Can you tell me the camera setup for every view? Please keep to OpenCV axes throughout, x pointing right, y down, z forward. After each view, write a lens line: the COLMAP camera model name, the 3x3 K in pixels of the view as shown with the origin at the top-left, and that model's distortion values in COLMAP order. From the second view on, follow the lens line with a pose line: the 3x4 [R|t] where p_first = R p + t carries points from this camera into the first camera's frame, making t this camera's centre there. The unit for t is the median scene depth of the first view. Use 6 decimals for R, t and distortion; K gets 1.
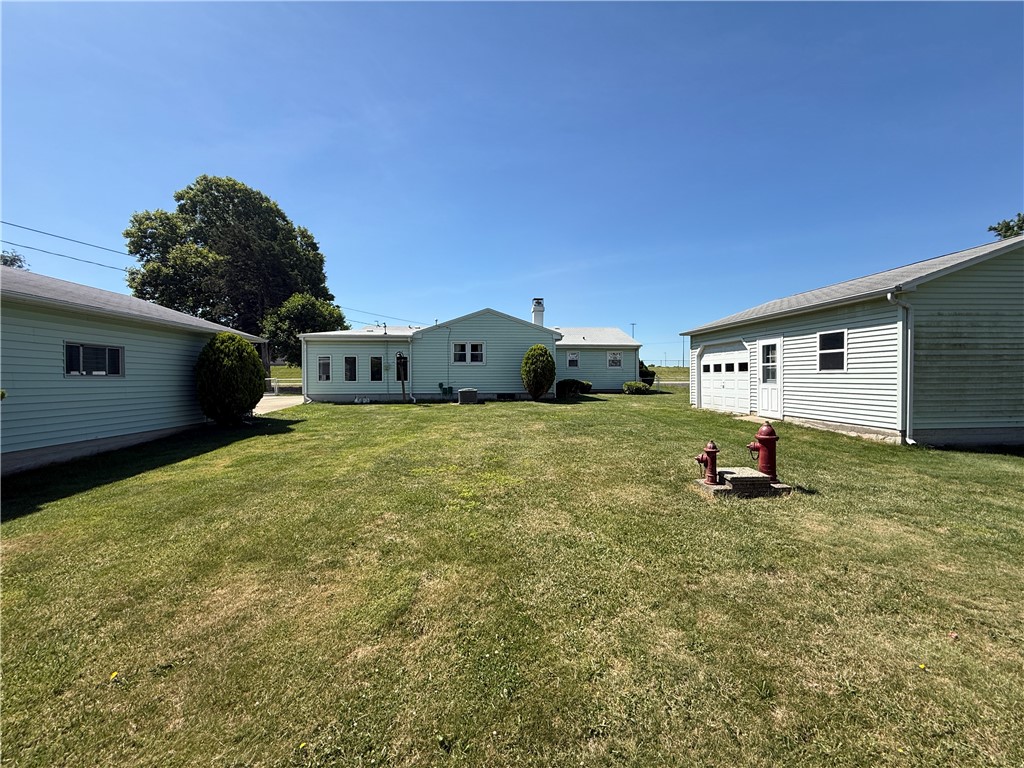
lens RADIAL K [[406.9, 0, 511.3], [0, 406.9, 383.6], [0, 0, 1]] dist [0.000373, -0.000052]
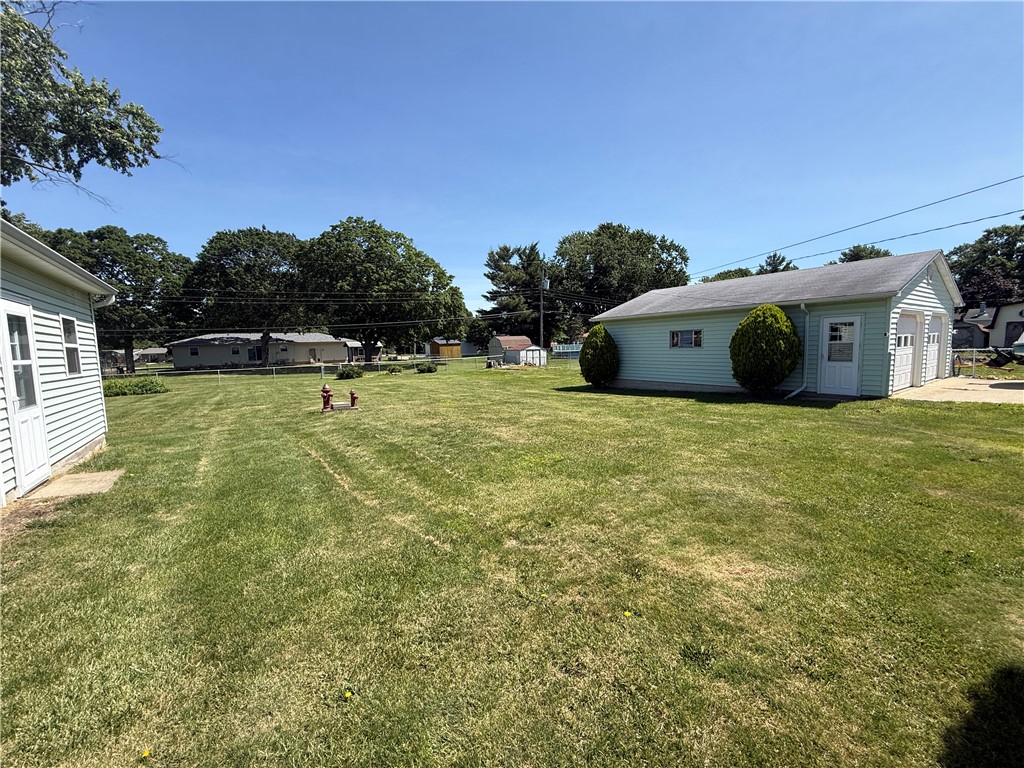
lens RADIAL K [[406.9, 0, 511.1], [0, 406.9, 384.7], [0, 0, 1]] dist [0.000373, -0.000052]
pose [[-0.861120, 0.079988, -0.502069, 0.478928], [0.029056, 0.993675, 0.108474, -0.065116], [0.507570, 0.078821, -0.857998, 1.910549]]
